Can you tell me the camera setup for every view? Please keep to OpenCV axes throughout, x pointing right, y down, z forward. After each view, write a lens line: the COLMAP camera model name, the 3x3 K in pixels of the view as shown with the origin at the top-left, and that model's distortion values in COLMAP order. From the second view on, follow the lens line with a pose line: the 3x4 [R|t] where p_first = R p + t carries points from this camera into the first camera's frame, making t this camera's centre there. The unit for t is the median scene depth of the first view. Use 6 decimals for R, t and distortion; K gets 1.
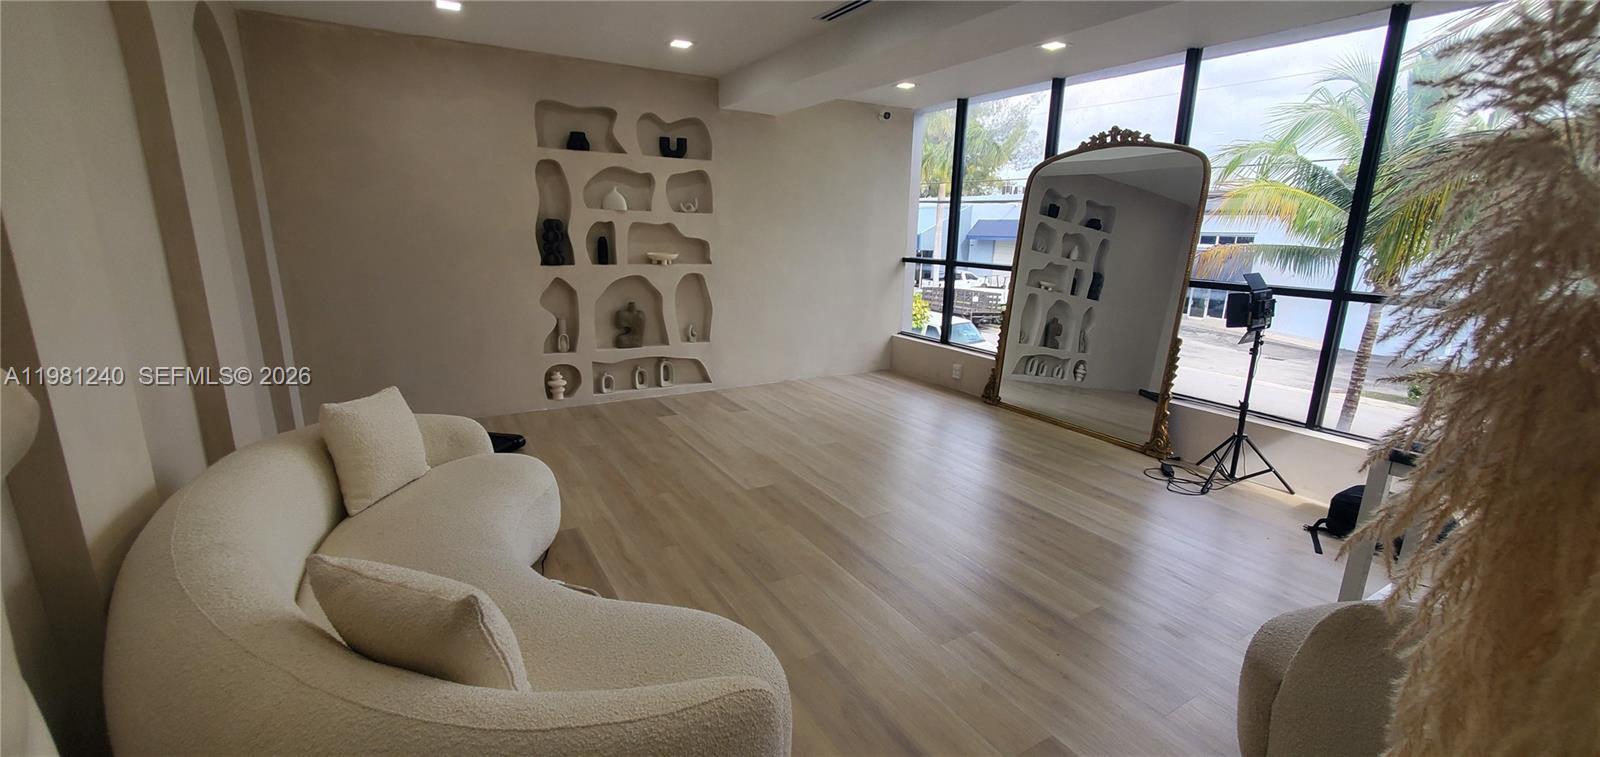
lens RADIAL K [[638.7, 0, 800.0], [0, 638.7, 378.5], [0, 0, 1]] dist [0.001765, 0.000594]
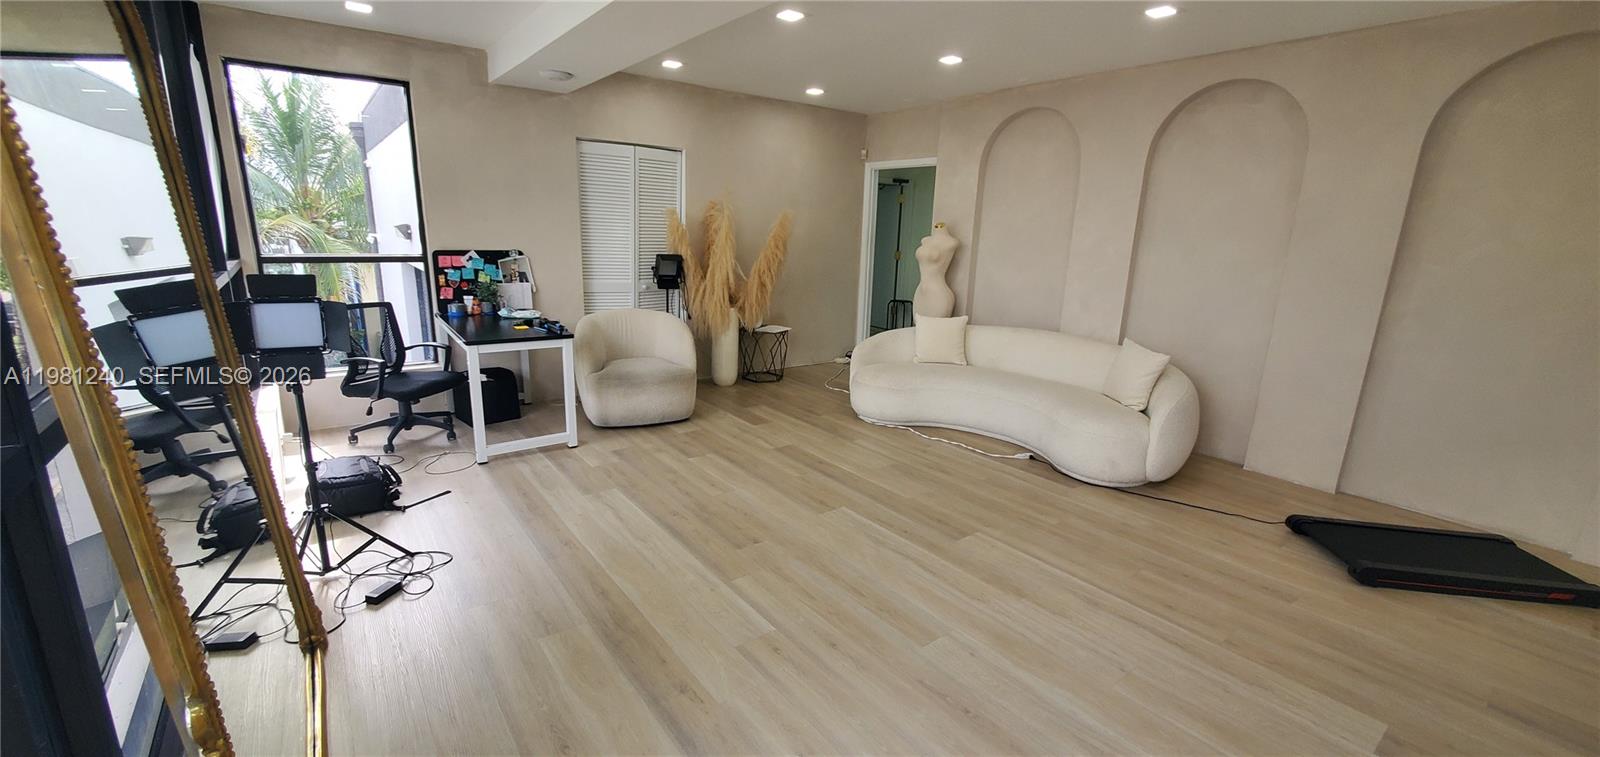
lens RADIAL K [[638.7, 0, 800.0], [0, 638.7, 378.5], [0, 0, 1]] dist [0.001765, 0.000594]
pose [[-0.991945, -0.021683, -0.124797, 0.277825], [-0.076072, 0.889749, 0.450067, -0.396227], [0.101280, 0.455935, -0.884232, 1.654688]]
